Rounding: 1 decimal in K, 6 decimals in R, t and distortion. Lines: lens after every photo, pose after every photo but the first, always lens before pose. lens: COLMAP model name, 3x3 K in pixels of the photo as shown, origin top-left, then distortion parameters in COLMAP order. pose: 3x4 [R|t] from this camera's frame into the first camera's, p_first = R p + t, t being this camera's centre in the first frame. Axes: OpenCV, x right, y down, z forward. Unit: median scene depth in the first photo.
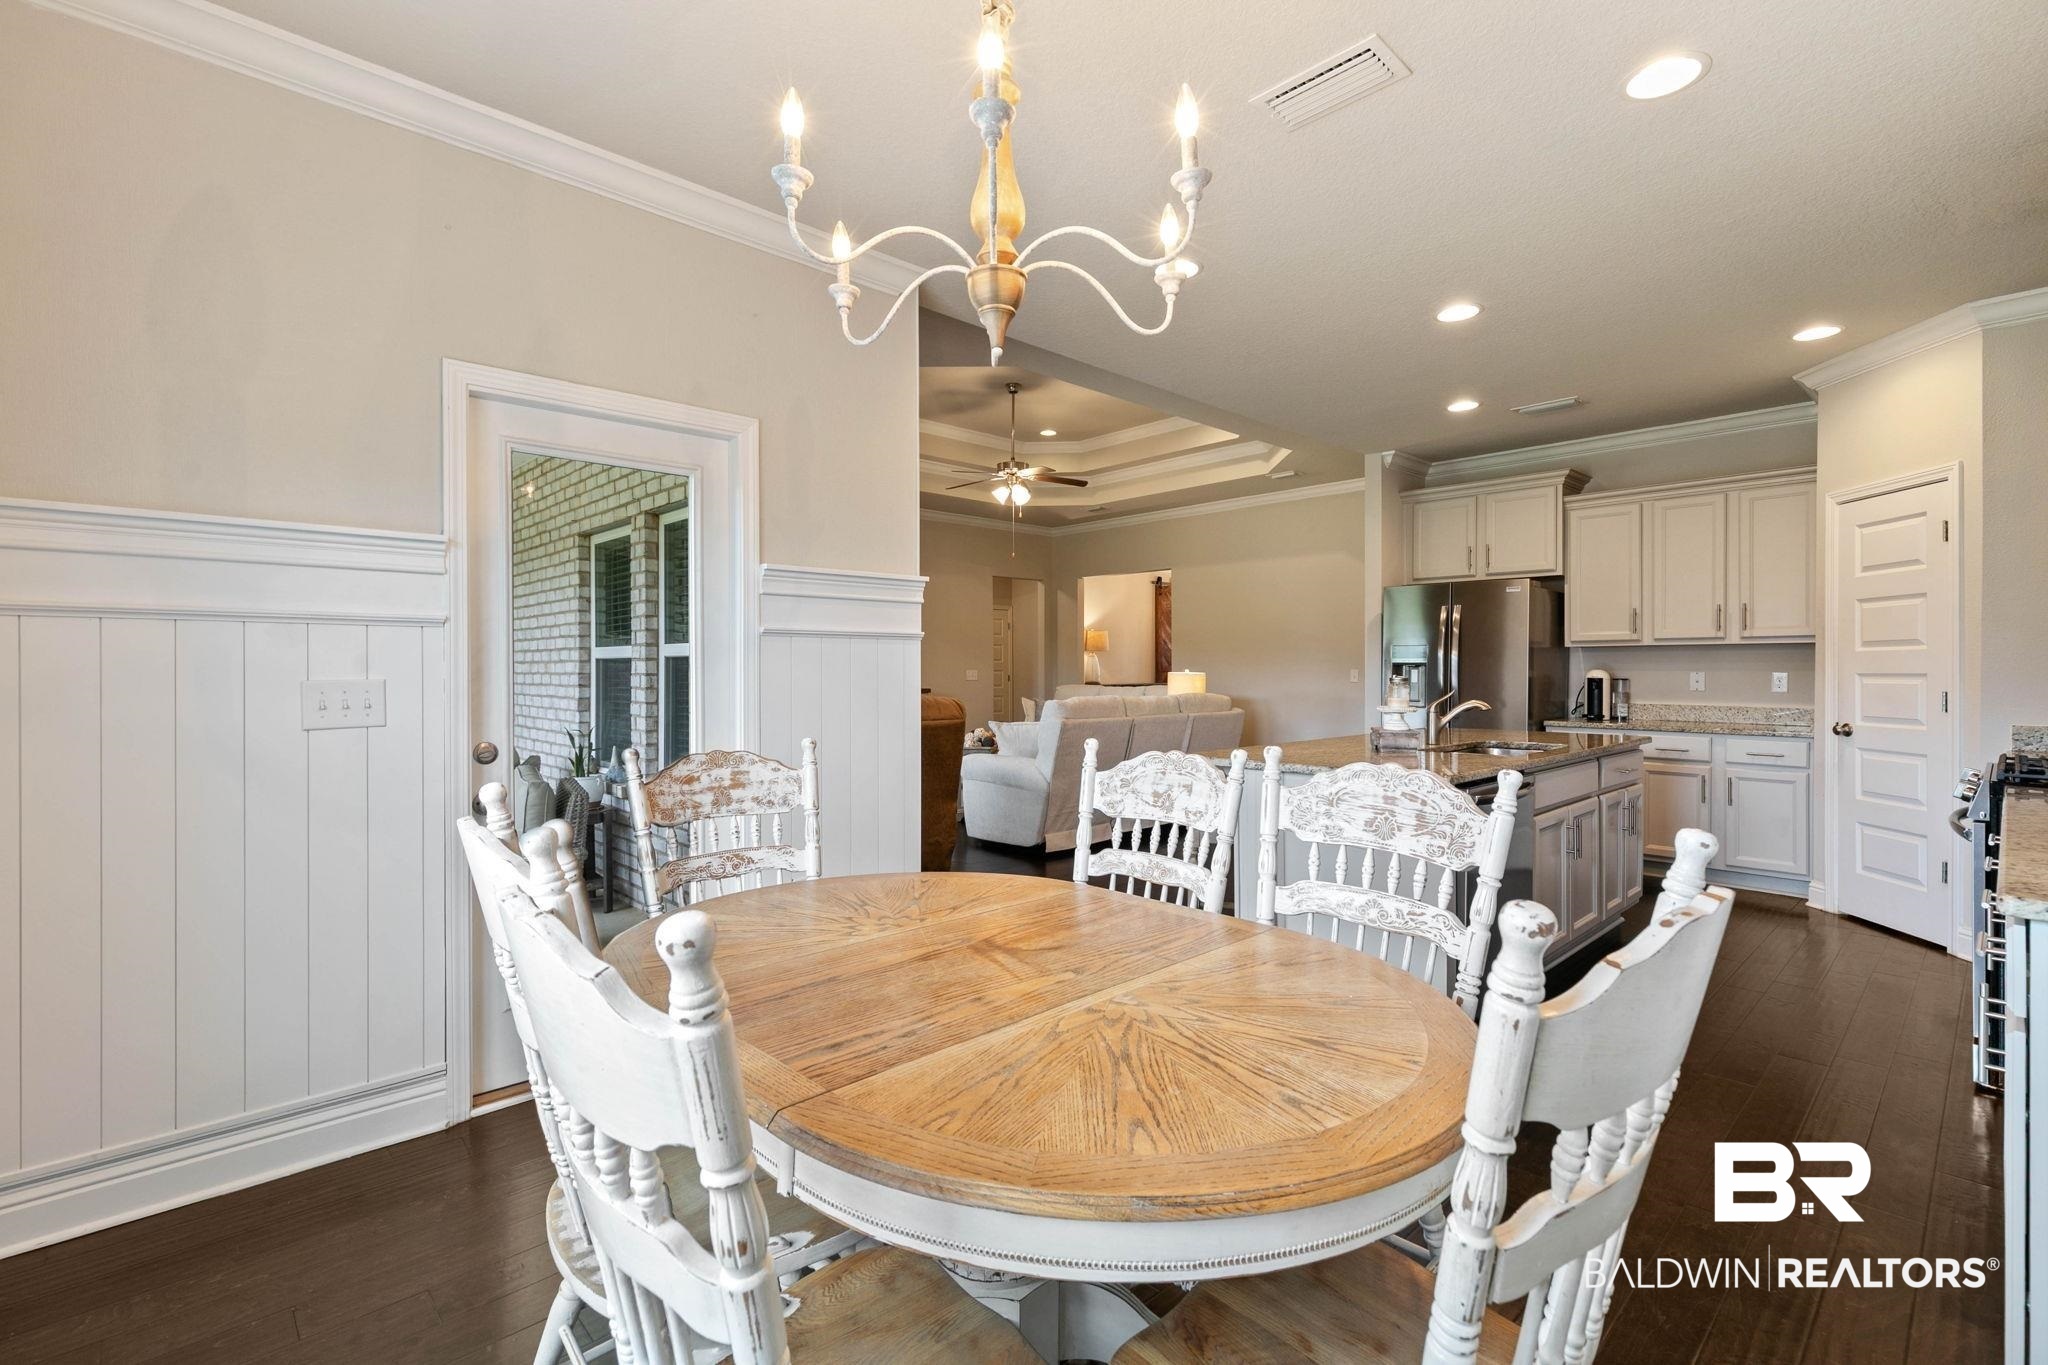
lens RADIAL K [[927.6, 0, 1035.1], [0, 927.6, 667.3], [0, 0, 1]] dist [0.000843, 0.000152]
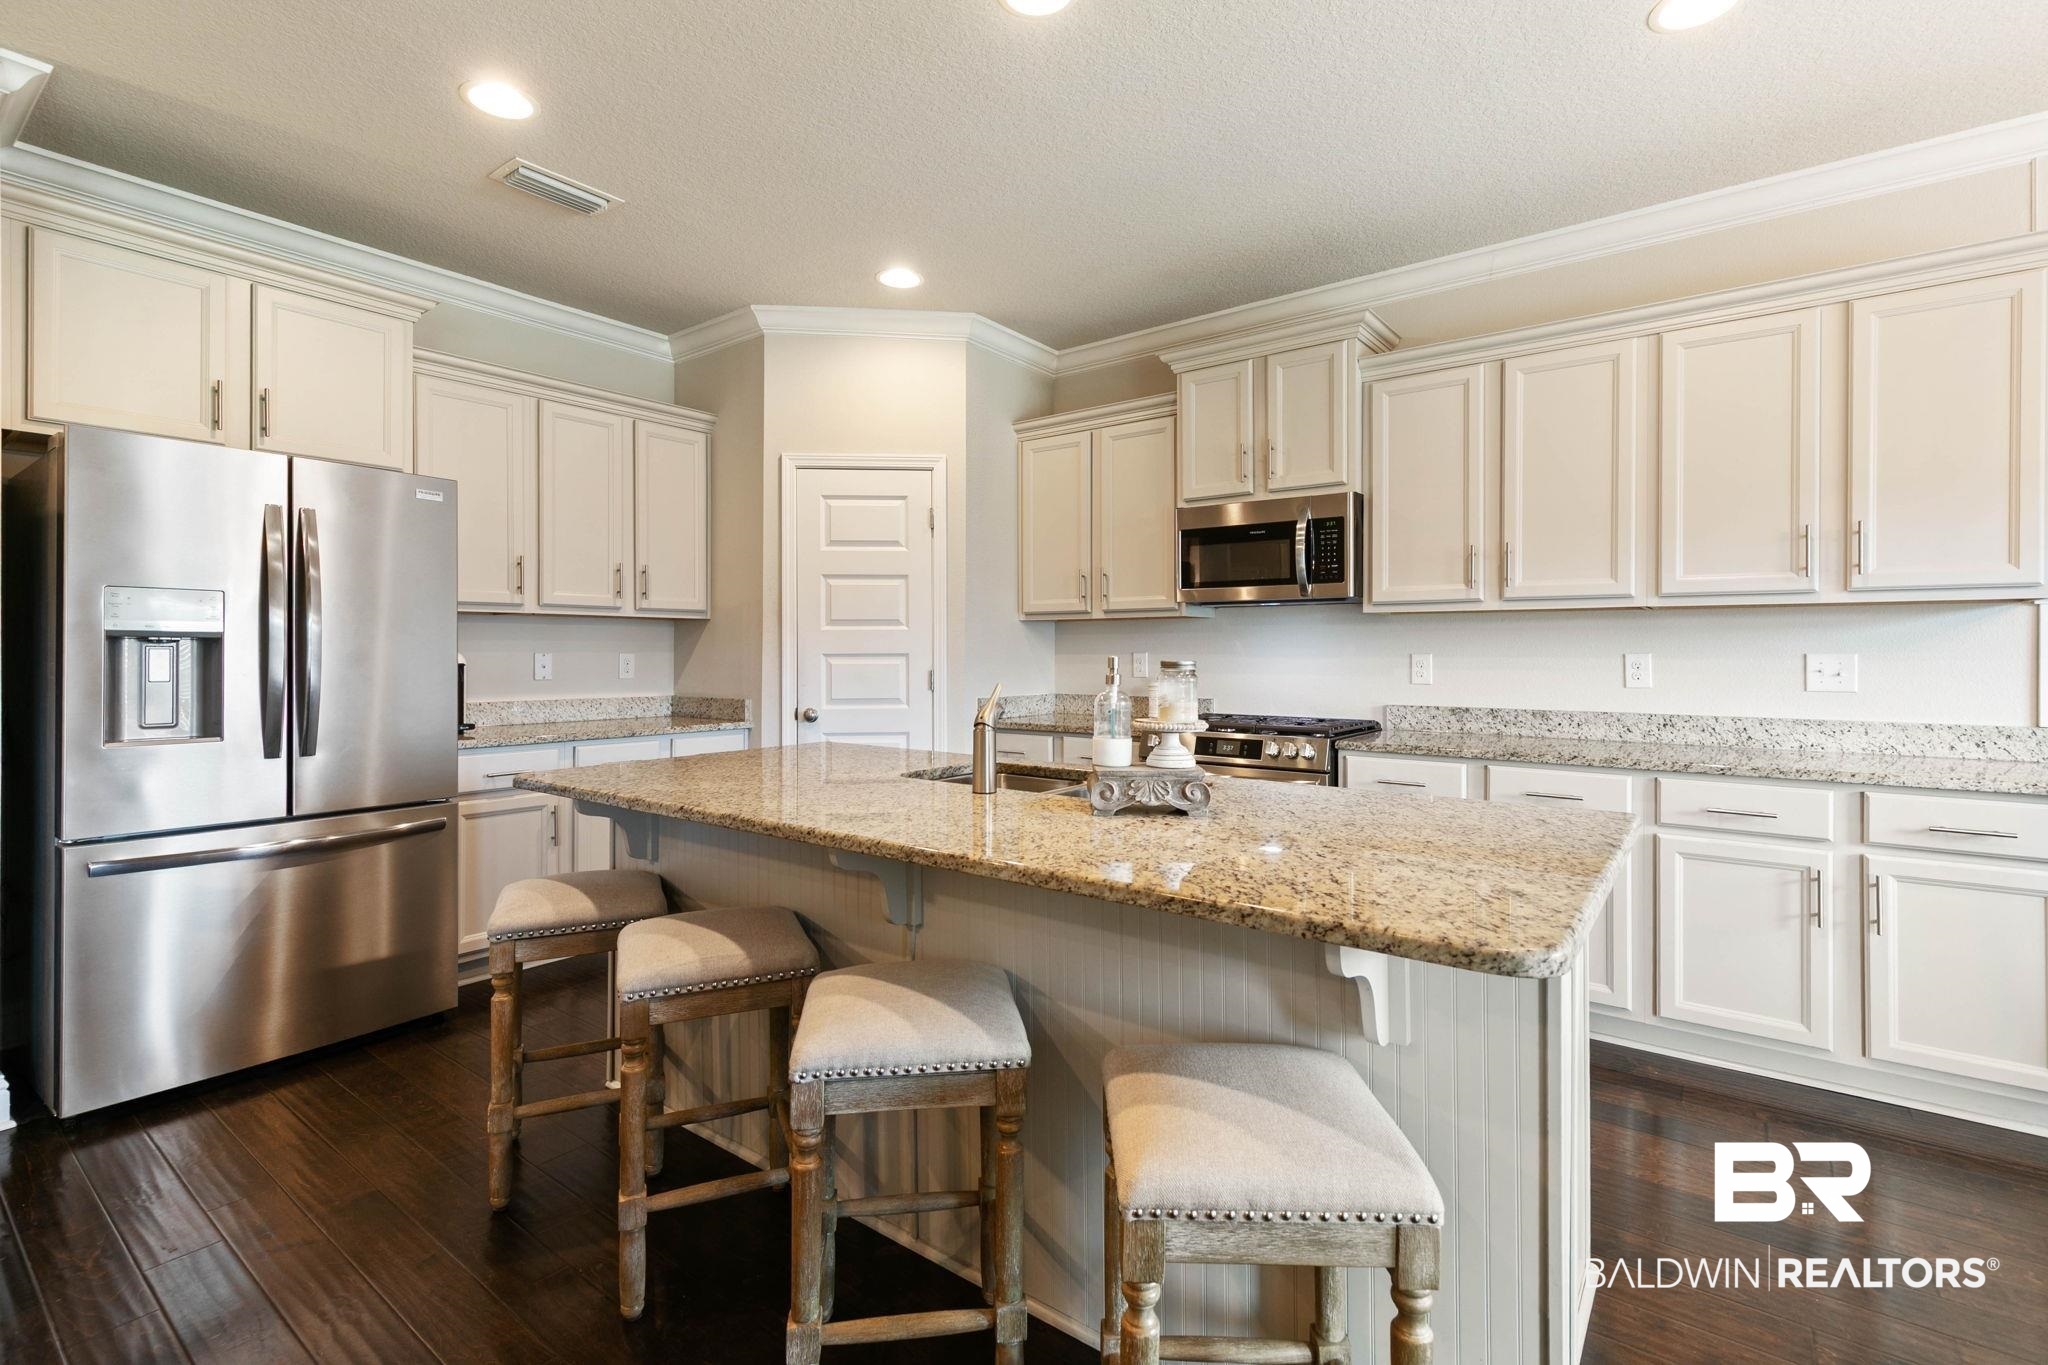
lens RADIAL K [[927.8, 0, 1032.4], [0, 927.8, 657.5], [0, 0, 1]] dist [0.009614, -0.000963]
pose [[-0.151170, 0.003171, 0.988503, -0.072199], [0.001058, 0.999995, -0.003046, 0.013680], [-0.988507, 0.000586, -0.151172, 0.936191]]
